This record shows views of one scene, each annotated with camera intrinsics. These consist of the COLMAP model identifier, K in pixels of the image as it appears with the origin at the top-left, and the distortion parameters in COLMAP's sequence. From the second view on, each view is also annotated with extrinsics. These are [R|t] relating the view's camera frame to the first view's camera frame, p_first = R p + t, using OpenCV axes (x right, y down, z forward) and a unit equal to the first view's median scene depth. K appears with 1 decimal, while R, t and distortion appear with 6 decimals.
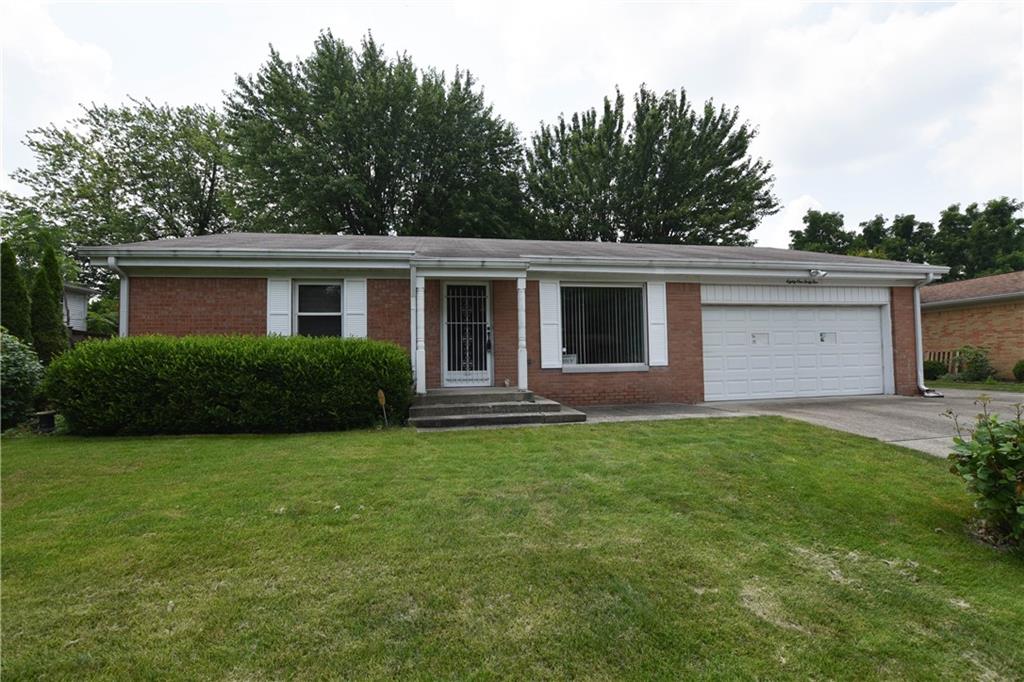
lens RADIAL K [[449.6, 0, 514.6], [0, 449.6, 347.8], [0, 0, 1]] dist [-0.027352, 0.000820]
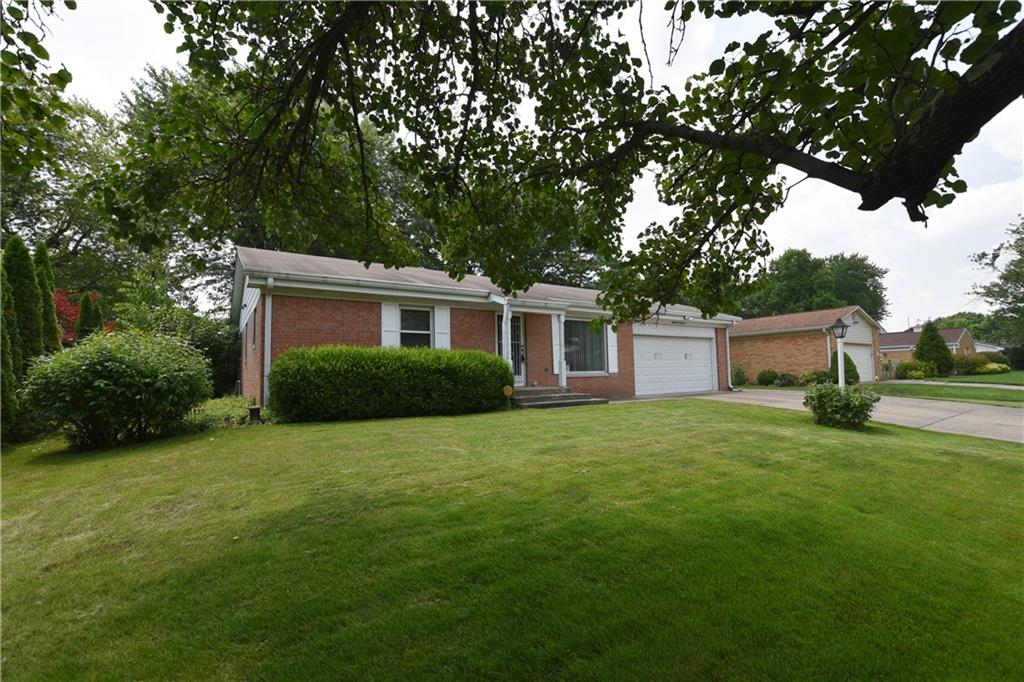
lens RADIAL K [[449.6, 0, 514.6], [0, 449.6, 347.8], [0, 0, 1]] dist [-0.027352, 0.000820]
pose [[0.912414, 0.026034, 0.408441, -0.633010], [-0.011708, 0.999227, -0.037534, 0.015785], [-0.409102, 0.029465, 0.912013, -0.290413]]
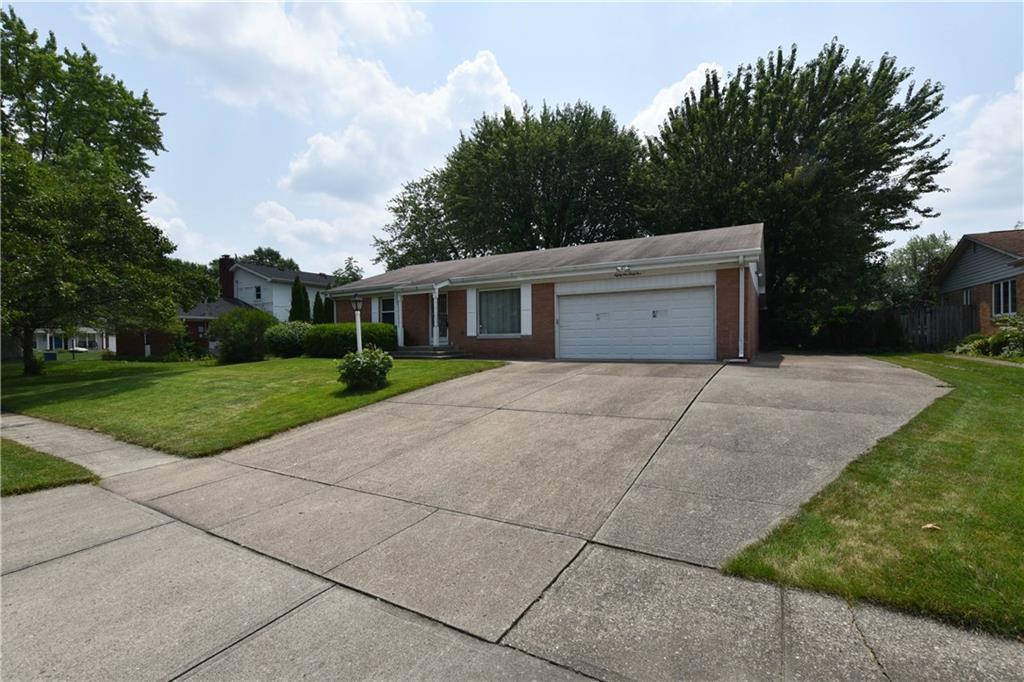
lens RADIAL K [[449.6, 0, 514.6], [0, 449.6, 347.8], [0, 0, 1]] dist [-0.027352, 0.000820]
pose [[0.769112, 0.022572, -0.638715, 1.350874], [0.018355, 0.998184, 0.057379, -0.009484], [0.638850, -0.055854, 0.767301, -0.311538]]
